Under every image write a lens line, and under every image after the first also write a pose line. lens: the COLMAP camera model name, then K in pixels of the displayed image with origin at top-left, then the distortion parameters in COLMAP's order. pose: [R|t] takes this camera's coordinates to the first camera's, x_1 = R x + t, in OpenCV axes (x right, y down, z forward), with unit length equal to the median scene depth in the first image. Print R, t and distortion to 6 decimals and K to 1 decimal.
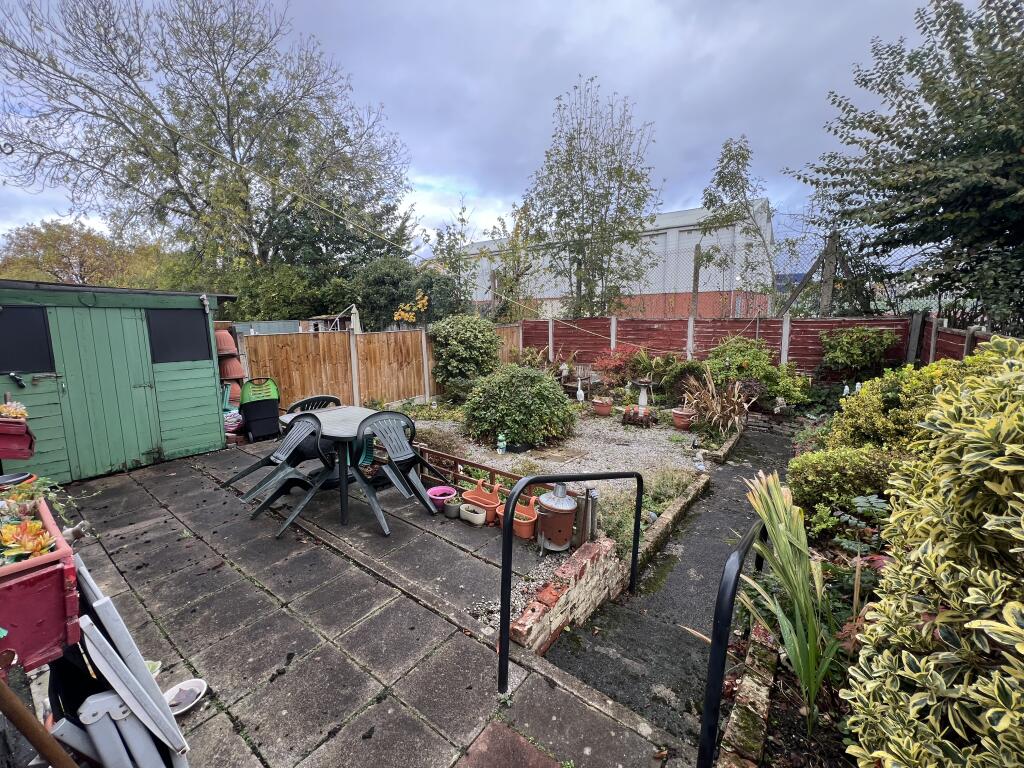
lens RADIAL K [[410.2, 0, 515.6], [0, 410.2, 383.5], [0, 0, 1]] dist [-0.002778, 0.000160]
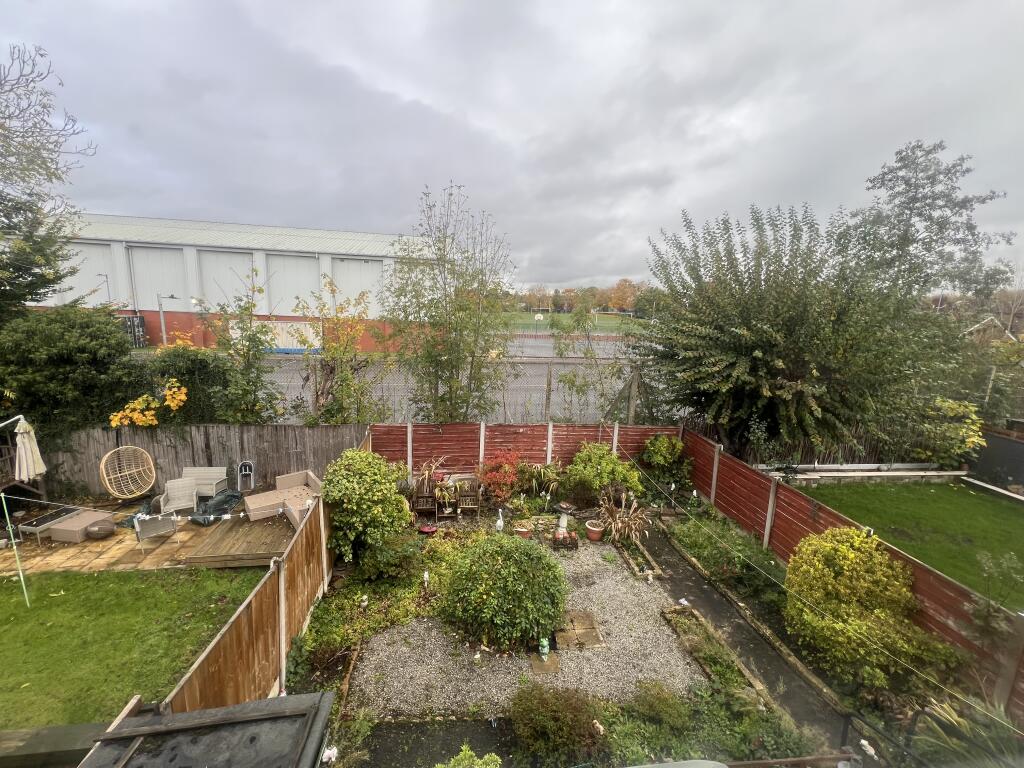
lens RADIAL K [[410.2, 0, 507.7], [0, 410.2, 380.9], [0, 0, 1]] dist [-0.002778, 0.000160]
pose [[0.714948, -0.070431, 0.695622, -0.428738], [0.059911, 0.997425, 0.039412, -0.308769], [-0.696606, 0.013498, 0.717326, 0.227324]]
